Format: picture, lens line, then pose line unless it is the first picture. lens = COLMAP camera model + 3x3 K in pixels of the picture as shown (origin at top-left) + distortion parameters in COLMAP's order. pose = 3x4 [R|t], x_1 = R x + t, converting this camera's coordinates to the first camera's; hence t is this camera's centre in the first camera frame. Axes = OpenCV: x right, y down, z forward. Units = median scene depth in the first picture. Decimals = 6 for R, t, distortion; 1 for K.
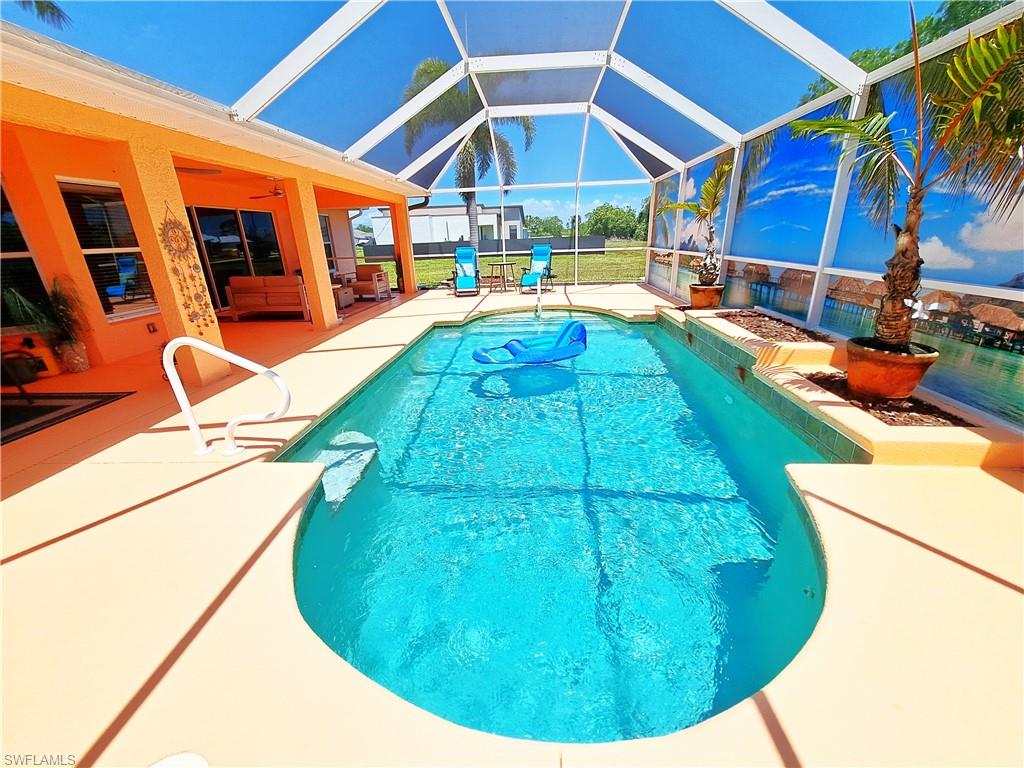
lens RADIAL K [[403.3, 0, 511.6], [0, 403.3, 383.1], [0, 0, 1]] dist [-0.014914, -0.001289]
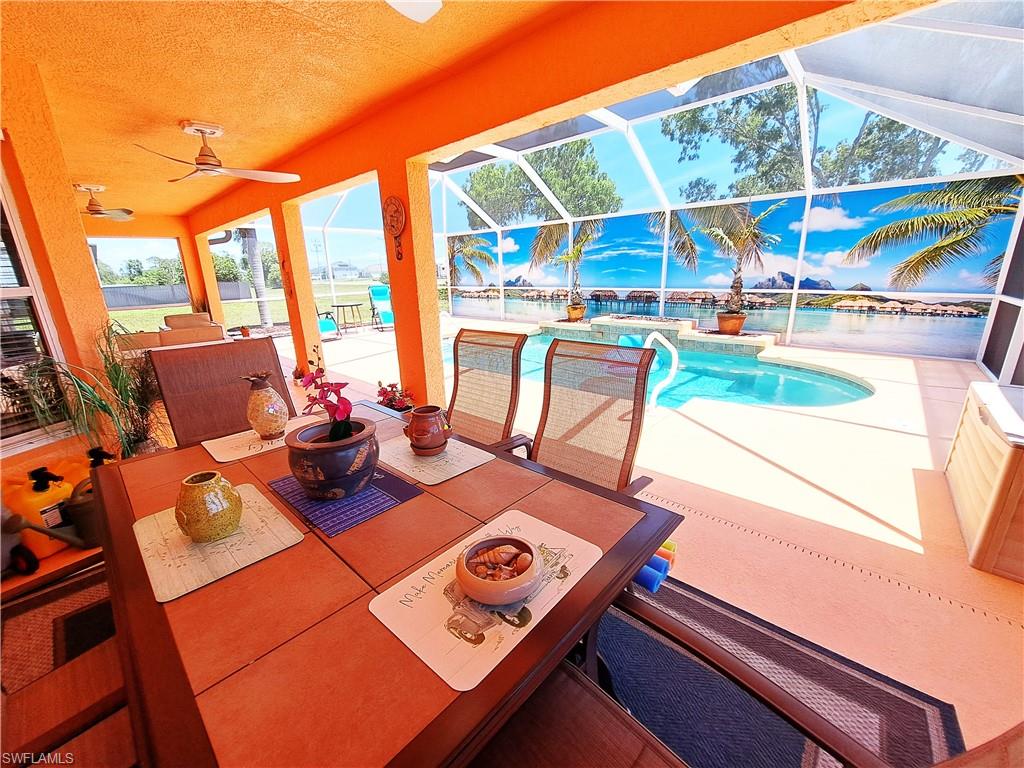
lens RADIAL K [[403.3, 0, 504.5], [0, 403.3, 383.0], [0, 0, 1]] dist [-0.014914, -0.001289]
pose [[0.622972, -0.189697, 0.758894, -1.510990], [0.271331, 0.962321, 0.017812, -0.076248], [-0.733679, 0.194815, 0.650970, 0.341450]]
